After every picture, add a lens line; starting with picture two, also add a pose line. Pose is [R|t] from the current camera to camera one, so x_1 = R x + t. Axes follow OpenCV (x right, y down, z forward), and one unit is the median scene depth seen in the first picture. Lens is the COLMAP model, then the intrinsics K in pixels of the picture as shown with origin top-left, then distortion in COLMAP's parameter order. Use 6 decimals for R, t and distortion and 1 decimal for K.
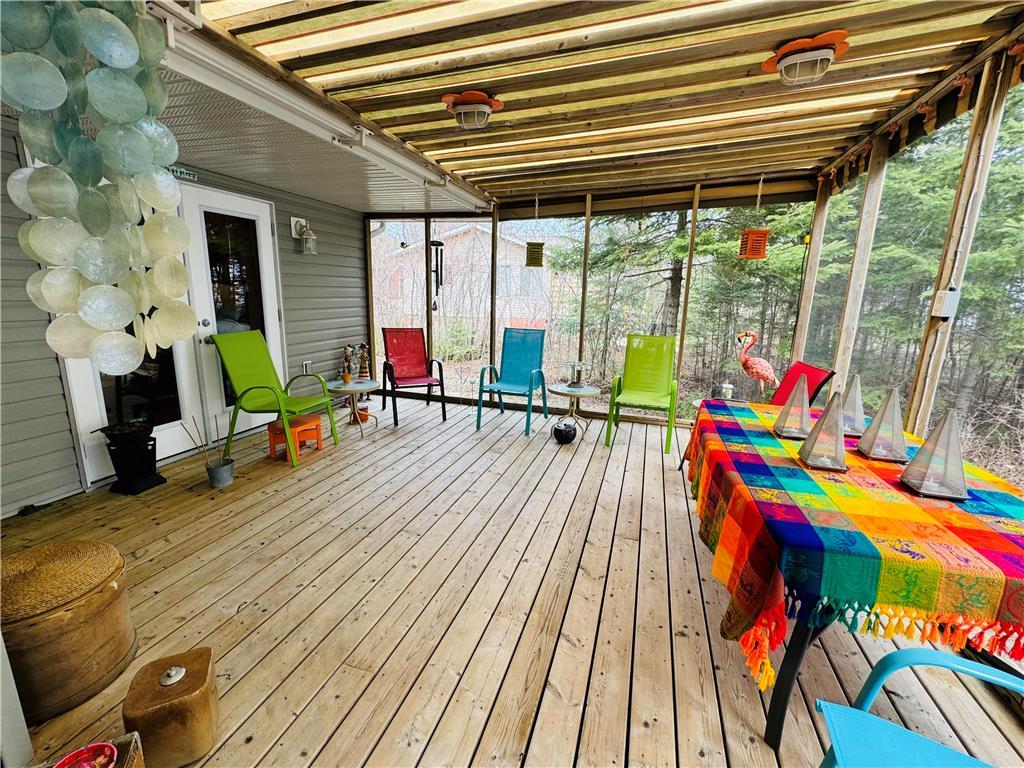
lens RADIAL K [[437.2, 0, 512.0], [0, 437.2, 384.0], [0, 0, 1]] dist [-0.000075, -0.000019]
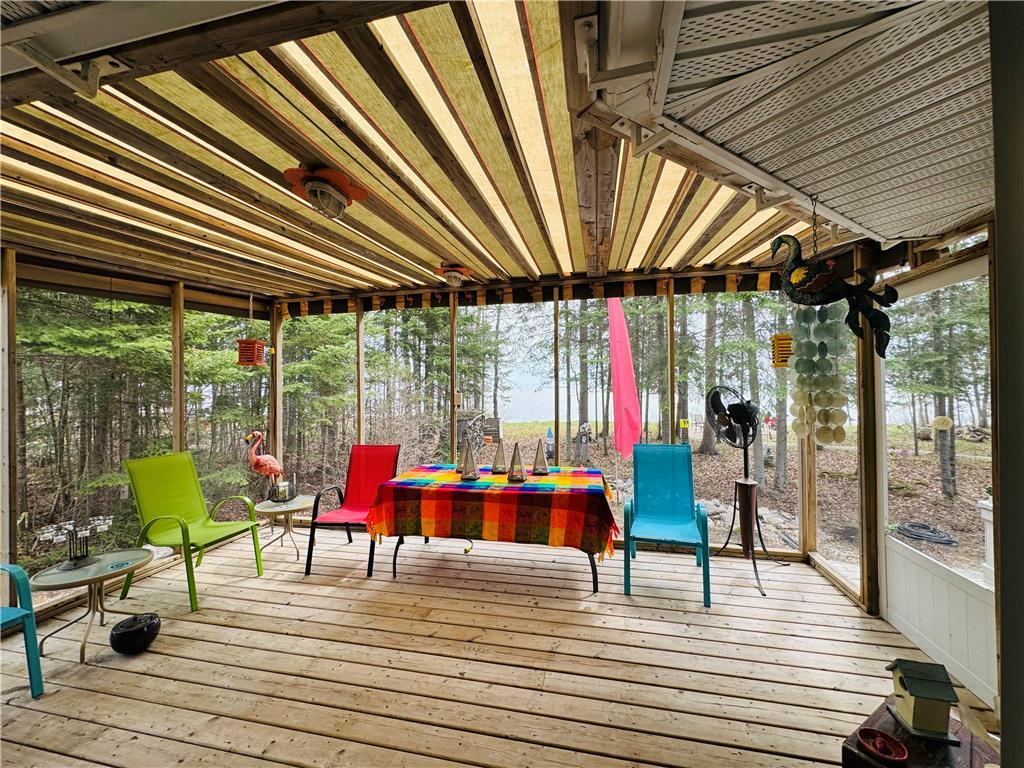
lens RADIAL K [[408.1, 0, 512.0], [0, 408.1, 384.0], [0, 0, 1]] dist [-0.001767, 0.000070]
pose [[-0.091462, -0.019300, 0.995621, -0.641736], [0.216126, 0.975596, 0.038767, -0.180153], [-0.972072, 0.218725, -0.085059, 0.597258]]
